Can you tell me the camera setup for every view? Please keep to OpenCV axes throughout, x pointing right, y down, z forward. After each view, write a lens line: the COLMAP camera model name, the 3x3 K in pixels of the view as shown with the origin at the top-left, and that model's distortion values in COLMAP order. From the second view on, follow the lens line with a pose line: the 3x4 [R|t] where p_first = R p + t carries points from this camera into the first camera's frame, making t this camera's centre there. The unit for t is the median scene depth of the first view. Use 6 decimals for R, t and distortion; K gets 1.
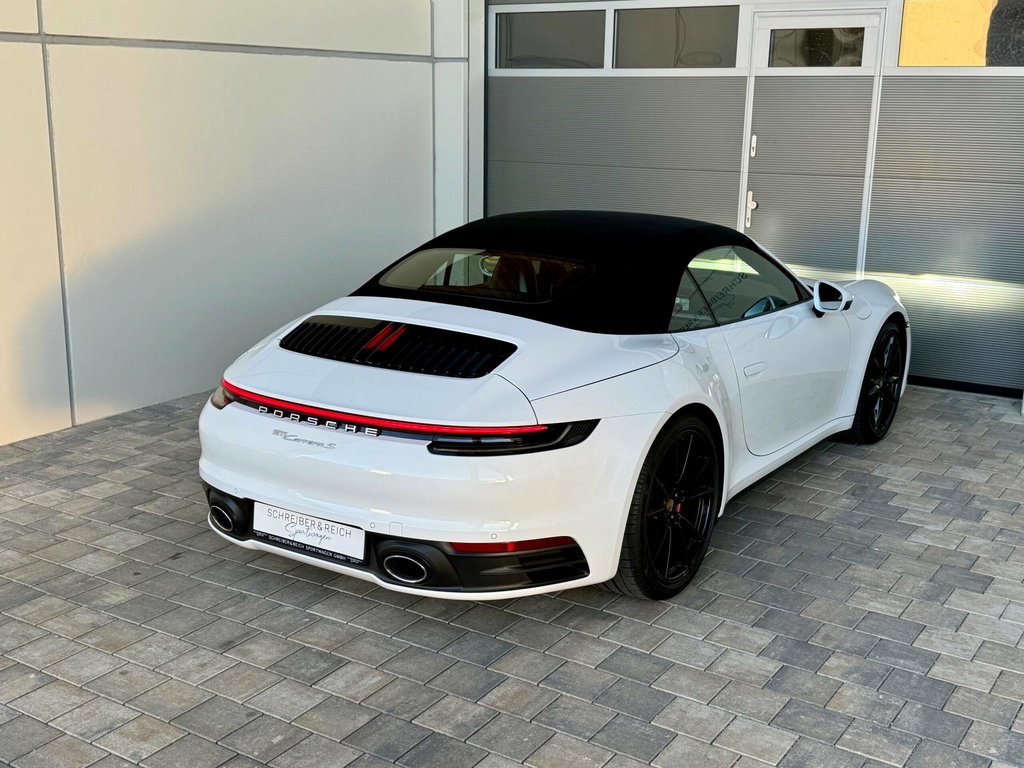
lens RADIAL K [[1205.2, 0, 508.5], [0, 1205.2, 387.1], [0, 0, 1]] dist [0.222879, -0.542282]
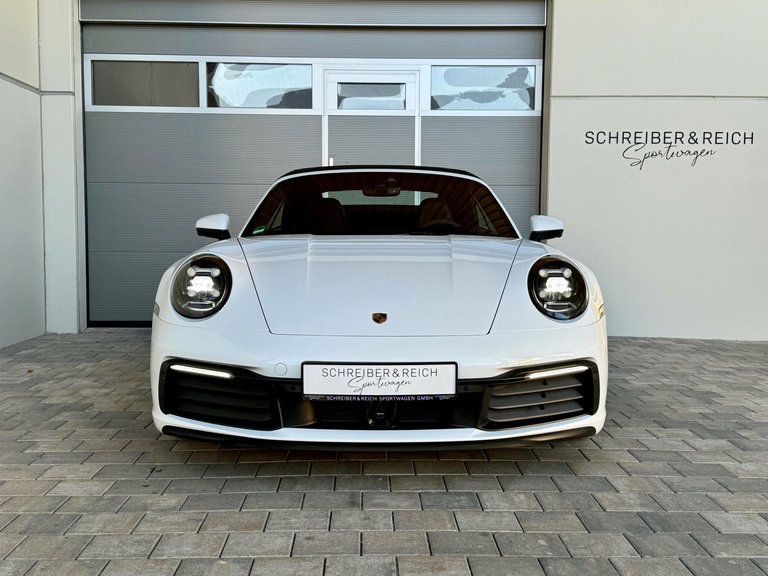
lens RADIAL K [[892.2, 0, 383.7], [0, 892.2, 289.1], [0, 0, 1]] dist [0.209268, -0.484245]
pose [[0.822382, -0.044498, 0.567193, -0.600081], [0.141351, 0.981658, -0.127934, 0.133701], [-0.551096, 0.185384, 0.813588, 0.356700]]
